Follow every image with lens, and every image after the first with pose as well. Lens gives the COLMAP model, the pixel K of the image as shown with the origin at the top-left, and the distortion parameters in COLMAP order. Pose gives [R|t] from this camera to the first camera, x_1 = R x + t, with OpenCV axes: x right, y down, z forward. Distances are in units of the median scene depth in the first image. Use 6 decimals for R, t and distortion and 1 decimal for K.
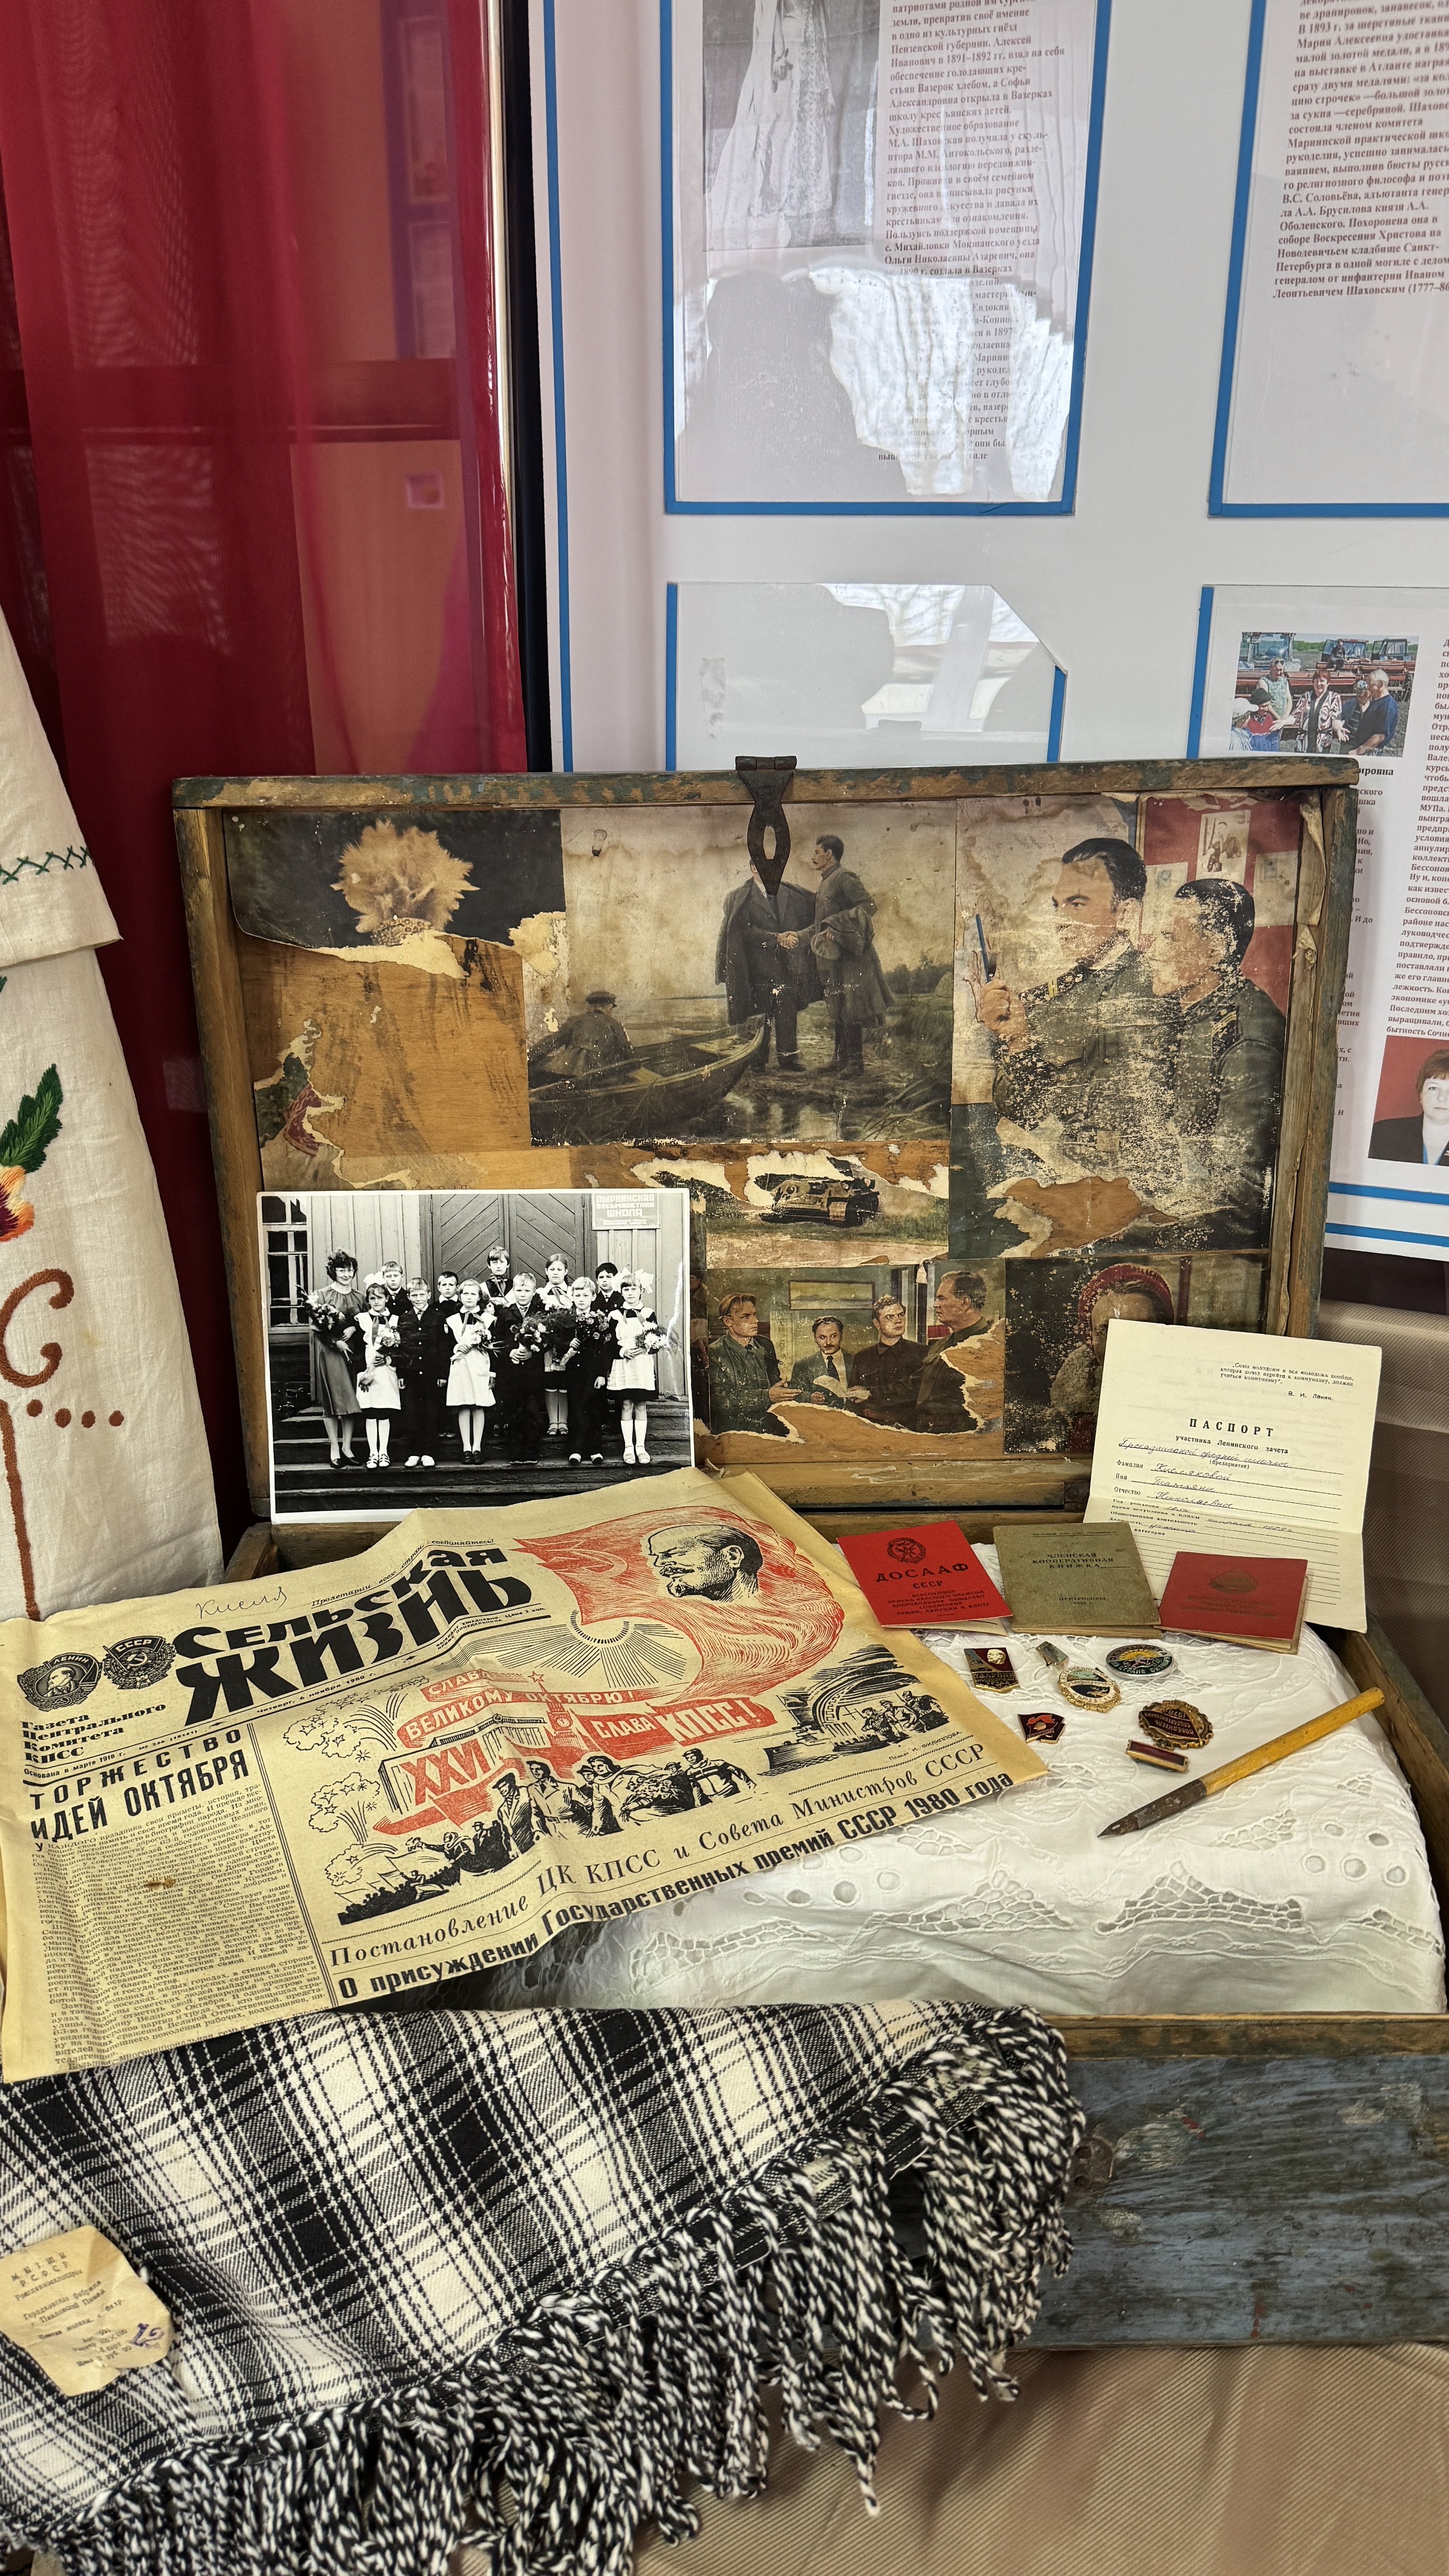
lens RADIAL K [[1909.2, 0, 724.5], [0, 1909.2, 1288.0], [0, 0, 1]] dist [0.182958, -0.355248]
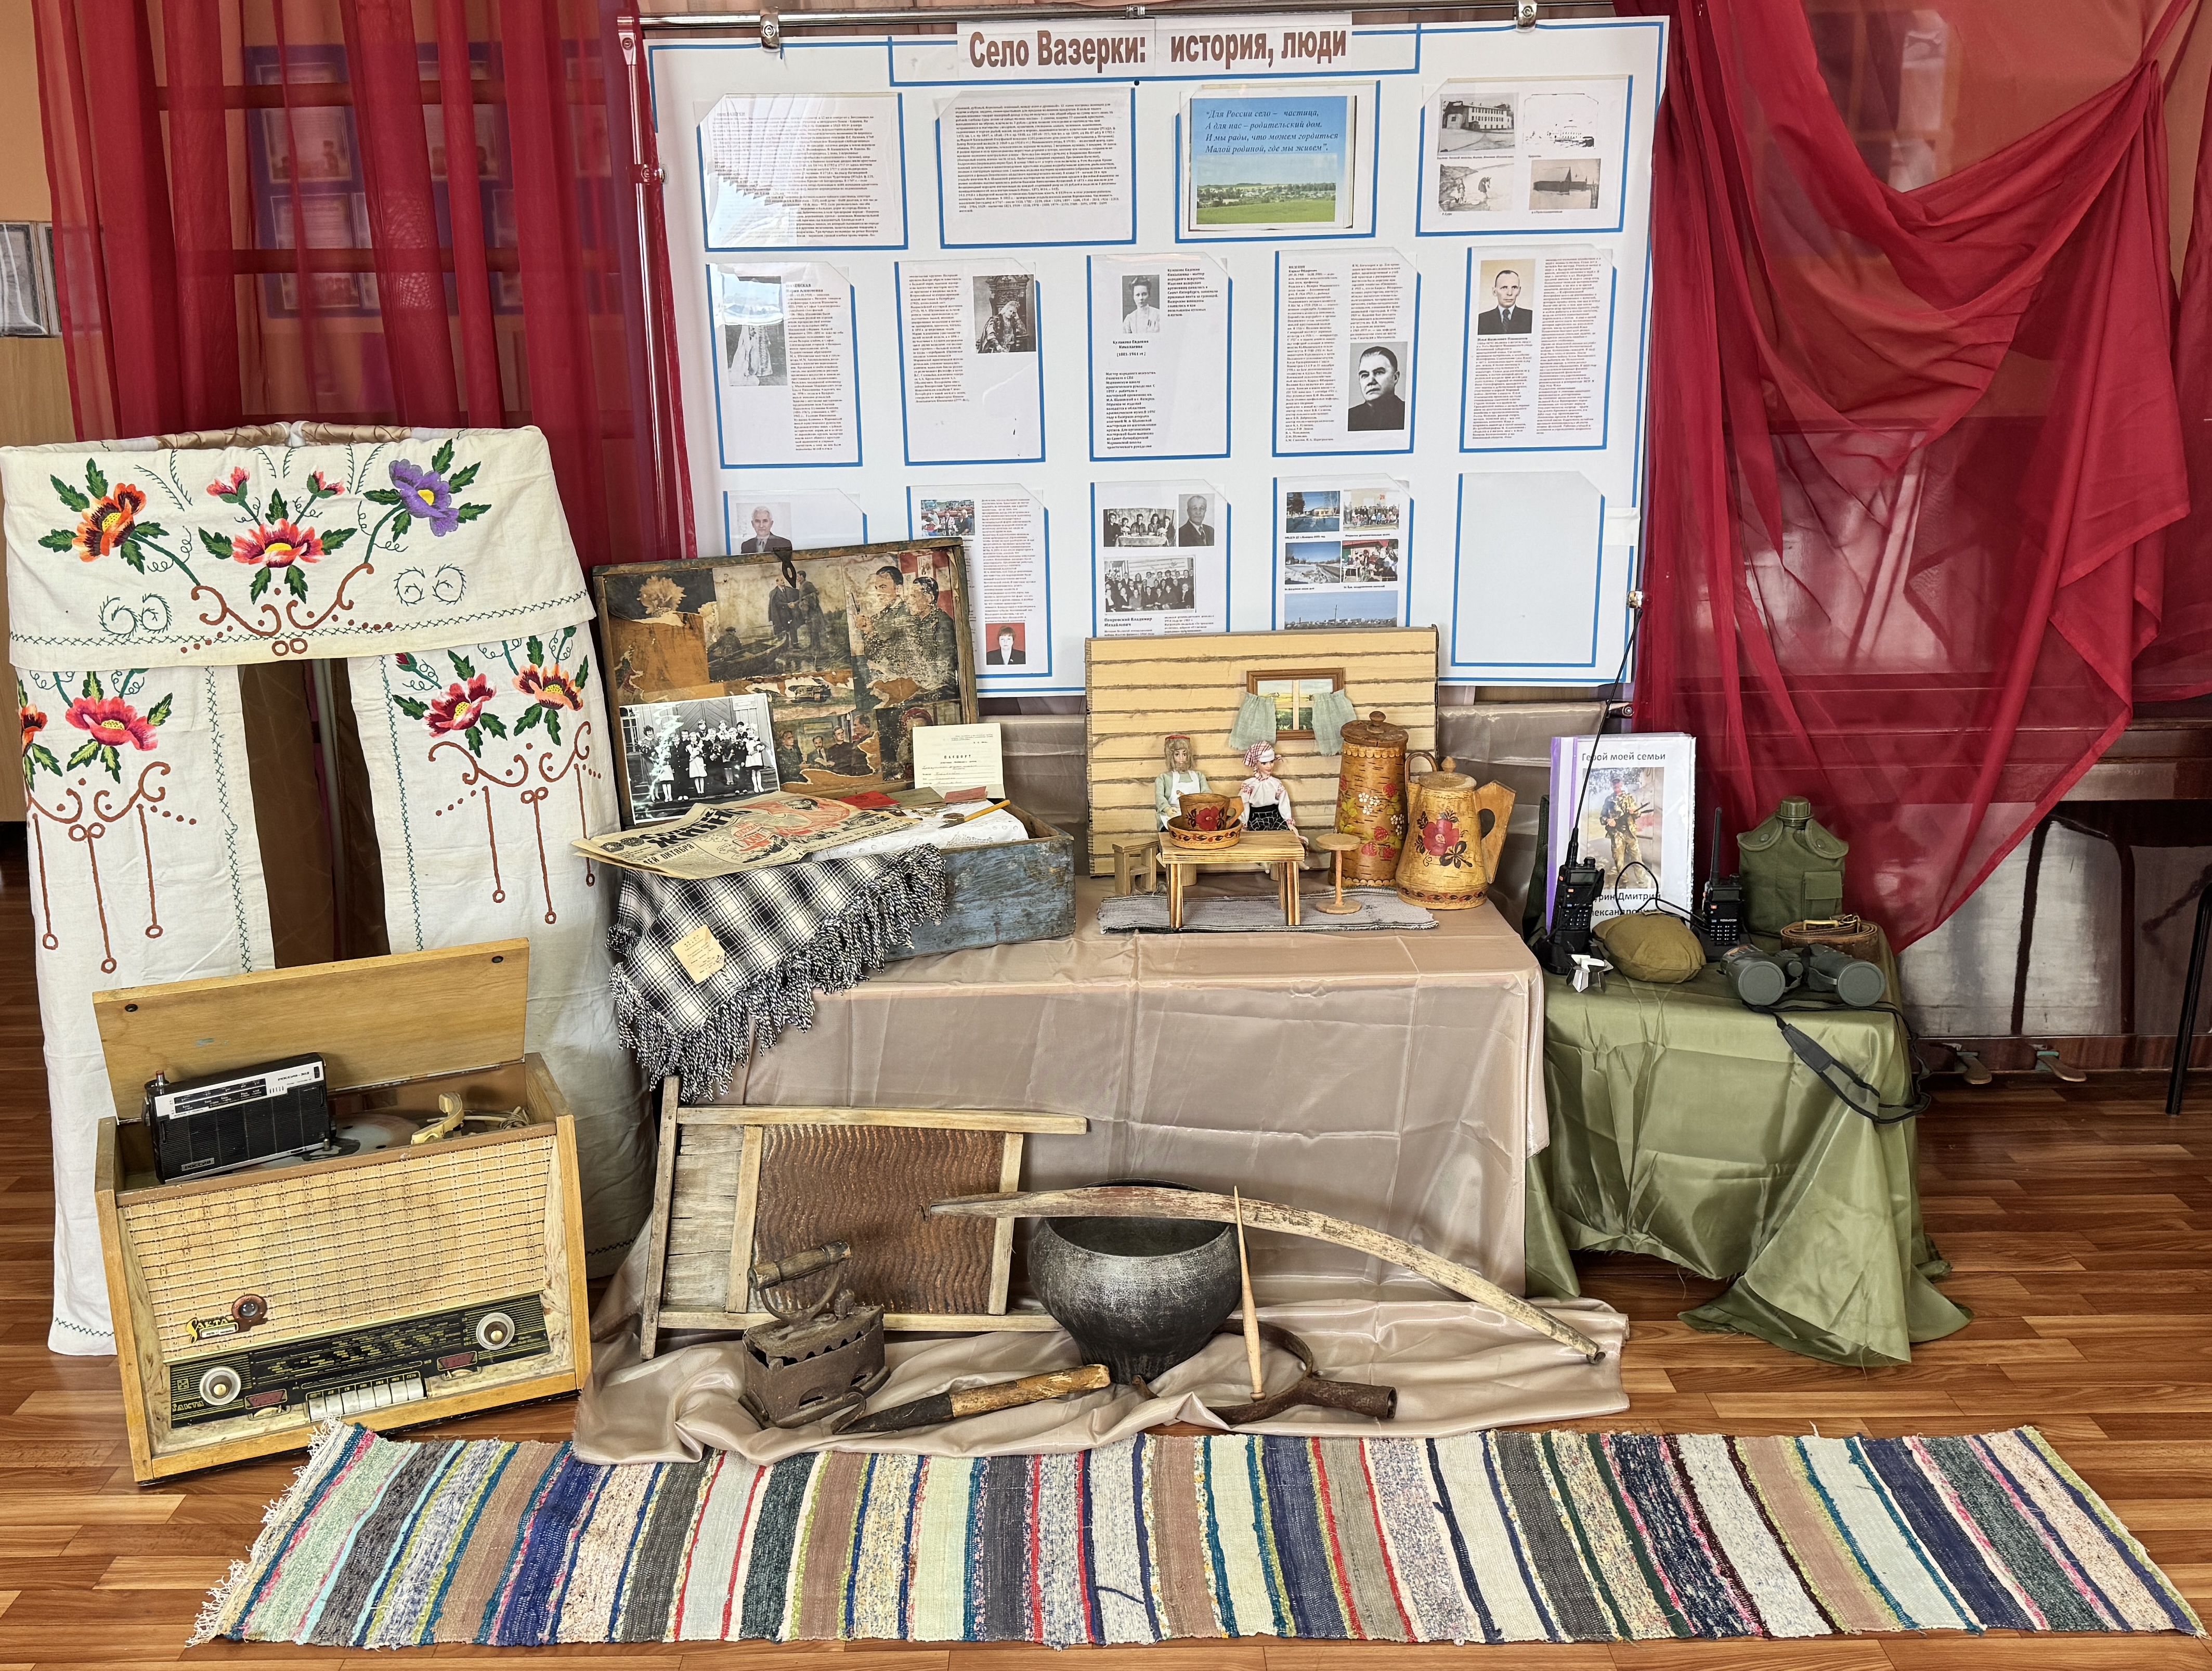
lens RADIAL K [[1922.3, 0, 1106.0], [0, 1922.3, 835.5], [0, 0, 1]] dist [0.111427, 0.000050]
pose [[0.930350, -0.119475, 0.346662, -0.582518], [0.157133, 0.984123, -0.082532, 0.485369], [-0.331298, 0.131256, 0.934352, -1.880074]]
